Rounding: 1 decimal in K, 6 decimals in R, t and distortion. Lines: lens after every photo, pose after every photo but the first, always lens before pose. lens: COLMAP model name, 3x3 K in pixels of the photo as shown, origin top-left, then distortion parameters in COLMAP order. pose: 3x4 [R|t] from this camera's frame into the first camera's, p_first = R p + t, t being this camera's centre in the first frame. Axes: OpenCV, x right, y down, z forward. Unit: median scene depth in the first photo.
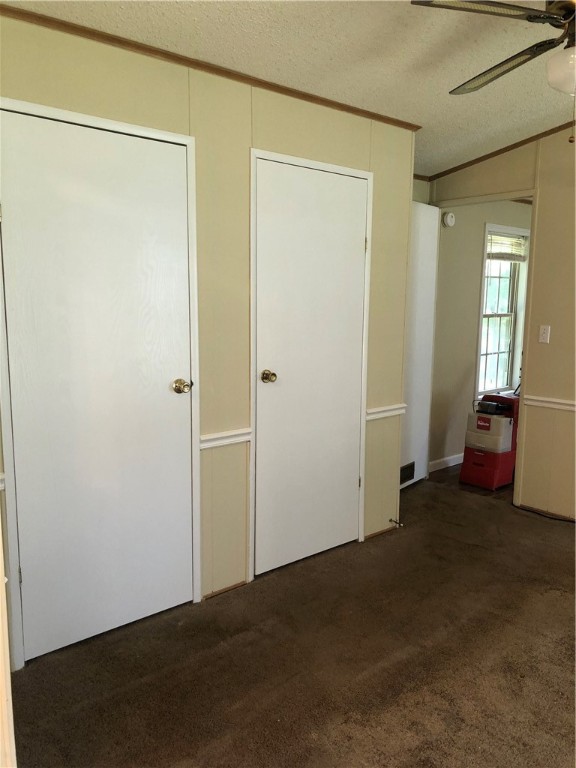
lens RADIAL K [[648.7, 0, 288.0], [0, 648.7, 384.0], [0, 0, 1]] dist [0.013323, 0.004297]
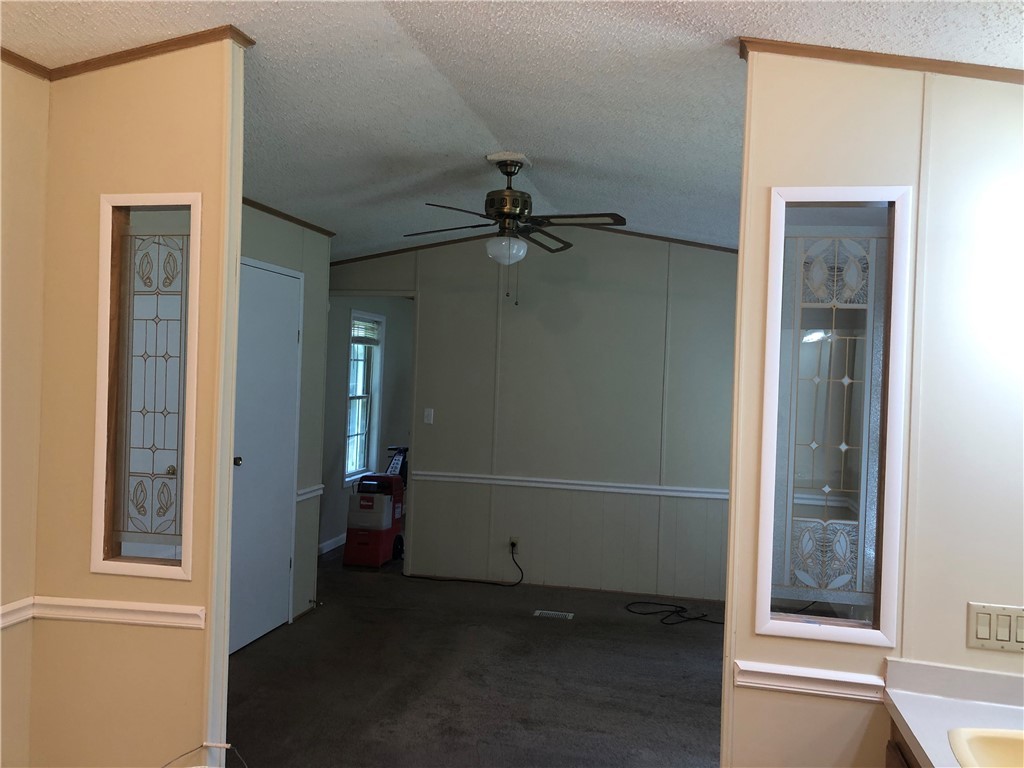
lens RADIAL K [[864.9, 0, 512.0], [0, 864.9, 384.0], [0, 0, 1]] dist [0.013323, 0.004297]
pose [[0.811701, 0.003831, 0.584061, -0.332422], [0.061041, 0.993946, -0.091352, 0.013294], [-0.580875, 0.109802, 0.806553, -0.279145]]
